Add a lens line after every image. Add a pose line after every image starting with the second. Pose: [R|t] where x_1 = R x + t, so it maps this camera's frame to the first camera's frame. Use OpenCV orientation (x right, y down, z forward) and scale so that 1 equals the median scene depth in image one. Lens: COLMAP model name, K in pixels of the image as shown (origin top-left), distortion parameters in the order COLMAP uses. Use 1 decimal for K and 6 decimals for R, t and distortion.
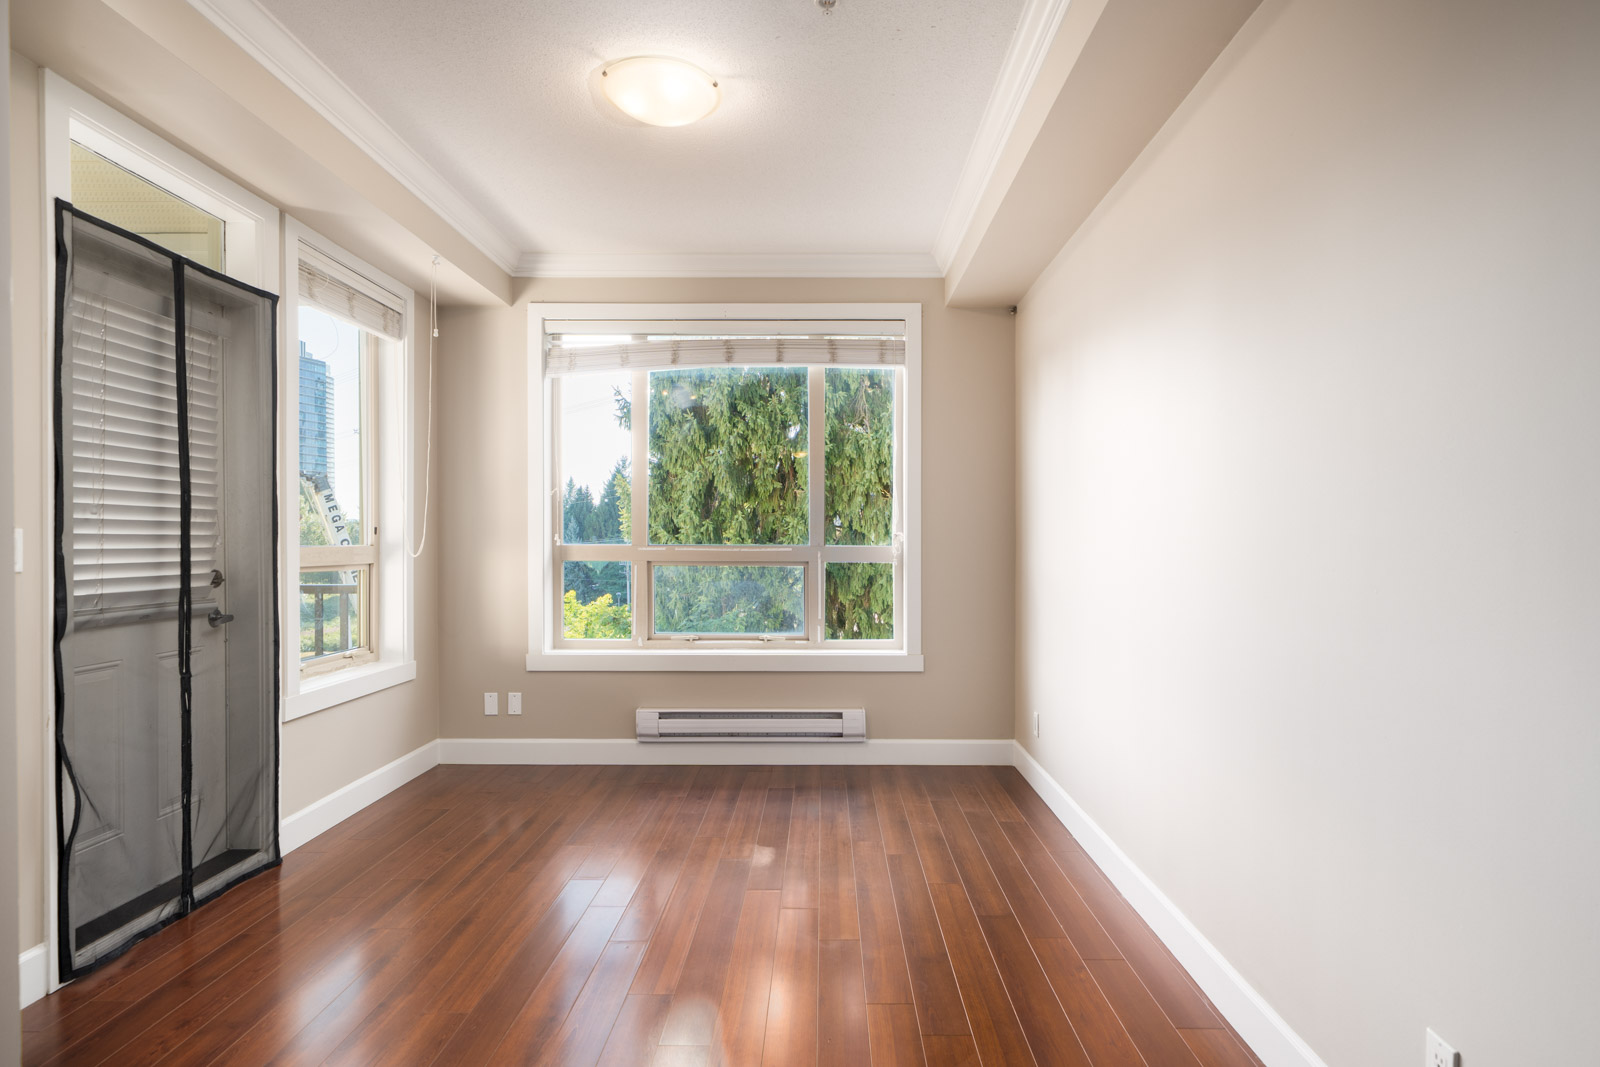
lens RADIAL K [[846.7, 0, 840.4], [0, 846.7, 542.5], [0, 0, 1]] dist [-0.006806, -0.000265]
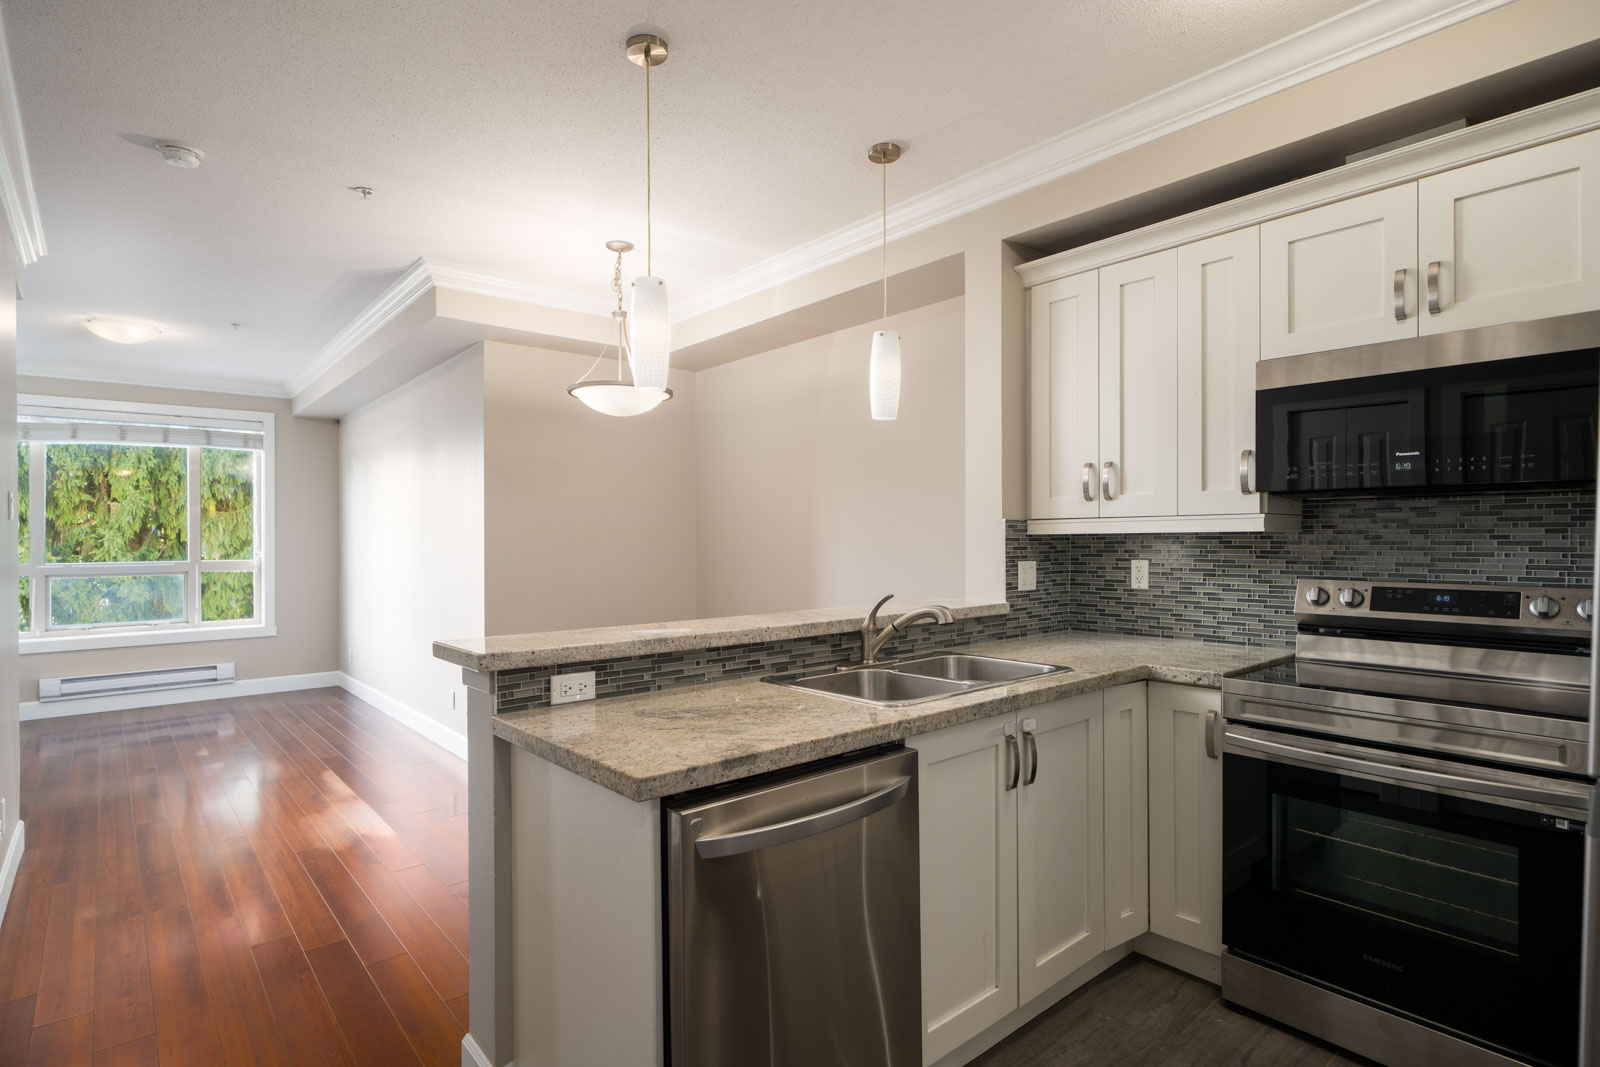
lens RADIAL K [[759.6, 0, 800.1], [0, 759.6, 520.1], [0, 0, 1]] dist [-0.015114, 0.001343]
pose [[0.746288, 0.004733, 0.665606, -0.122245], [0.015574, 0.999577, -0.024570, -0.021352], [-0.665441, 0.028702, 0.745899, -0.799245]]
